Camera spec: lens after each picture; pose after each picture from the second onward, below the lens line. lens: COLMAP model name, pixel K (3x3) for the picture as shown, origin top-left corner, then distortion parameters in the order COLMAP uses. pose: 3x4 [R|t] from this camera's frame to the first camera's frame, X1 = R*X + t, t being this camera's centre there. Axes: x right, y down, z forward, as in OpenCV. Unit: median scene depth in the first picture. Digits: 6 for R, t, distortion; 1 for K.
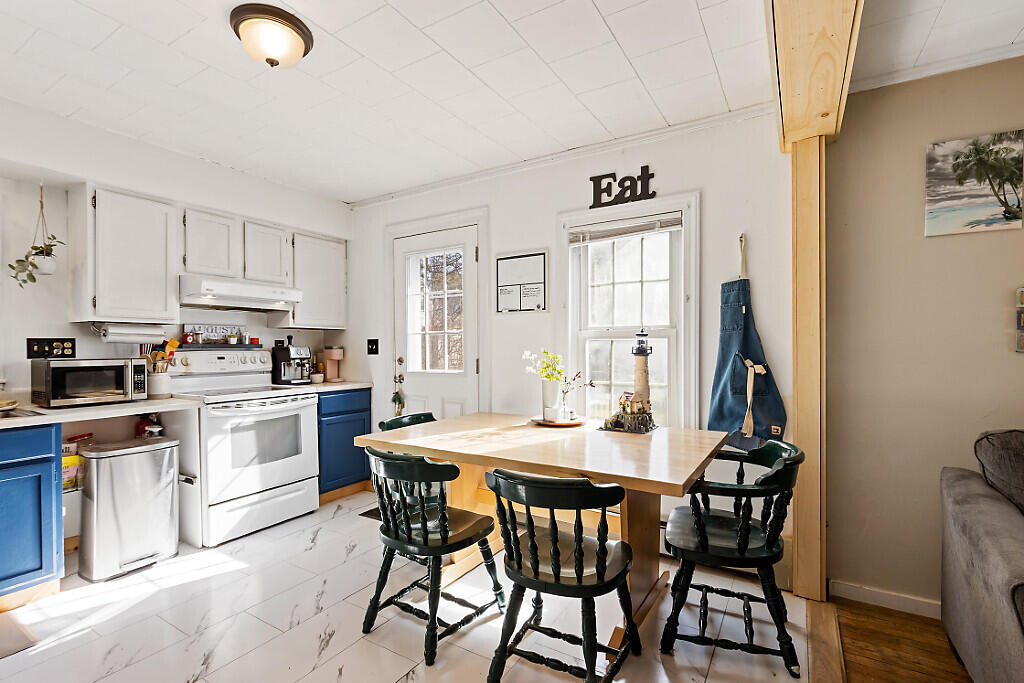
lens RADIAL K [[467.5, 0, 503.1], [0, 467.5, 349.6], [0, 0, 1]] dist [0.000098, -0.002094]
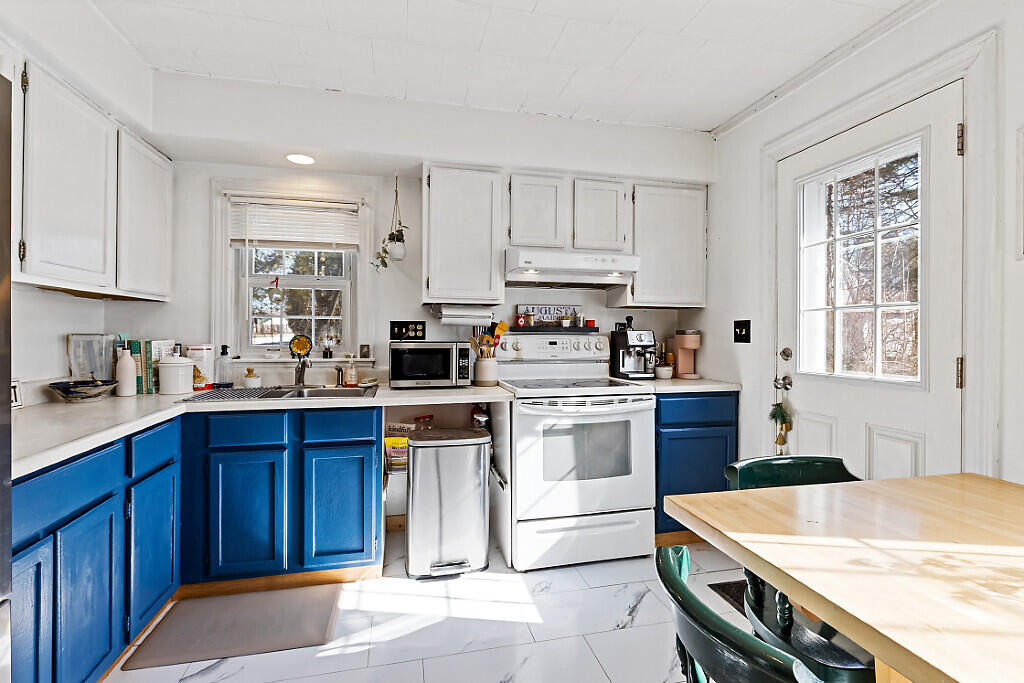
lens RADIAL K [[467.5, 0, 514.8], [0, 467.5, 335.3], [0, 0, 1]] dist [0.000098, -0.002094]
pose [[0.710280, 0.011805, -0.703820, -0.047515], [-0.011873, 0.999918, 0.004789, 0.000419], [0.703819, 0.004955, 0.710362, 0.377846]]
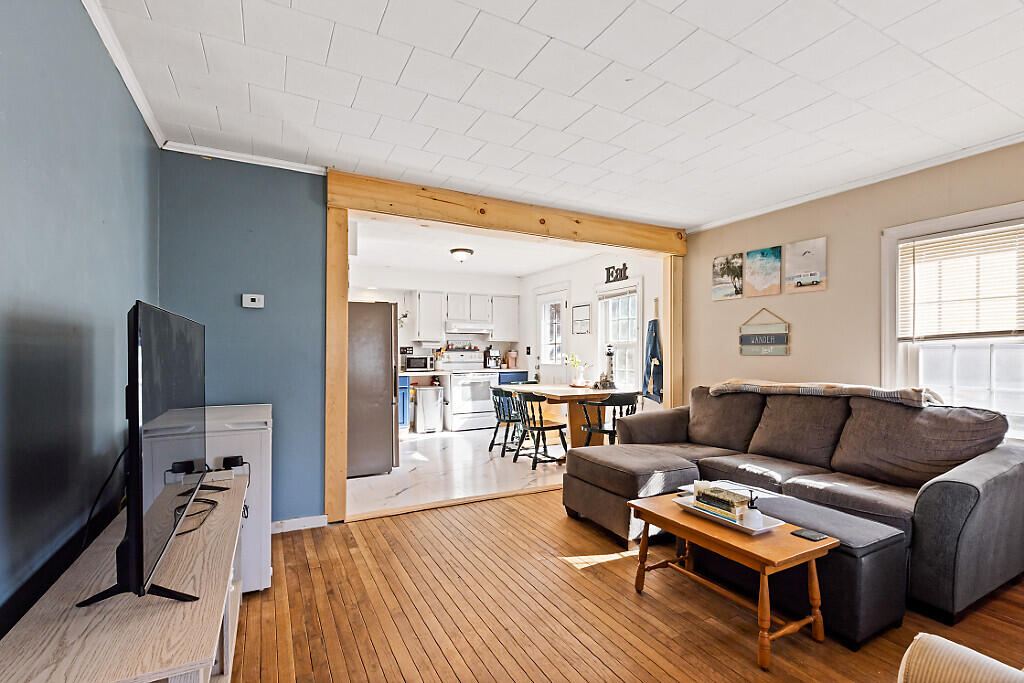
lens RADIAL K [[467.5, 0, 514.8], [0, 467.5, 347.9], [0, 0, 1]] dist [0.000098, -0.002094]
pose [[0.865045, 0.002577, -0.501687, 0.852173], [-0.008605, 0.999916, -0.009701, 0.002038], [0.501620, 0.012708, 0.864995, -0.938000]]
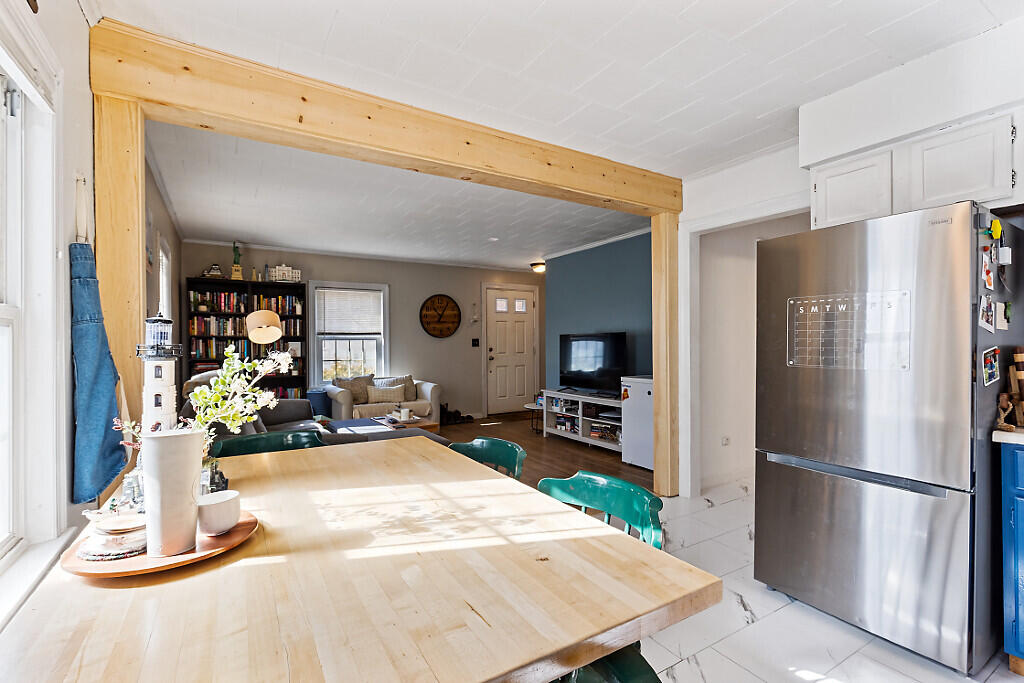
lens RADIAL K [[467.5, 0, 499.0], [0, 467.5, 345.1], [0, 0, 1]] dist [0.000098, -0.002094]
pose [[-0.884476, 0.007372, 0.466528, -0.273780], [0.010726, 0.999932, 0.004533, -0.003417], [-0.466463, 0.009013, -0.884495, 1.135344]]
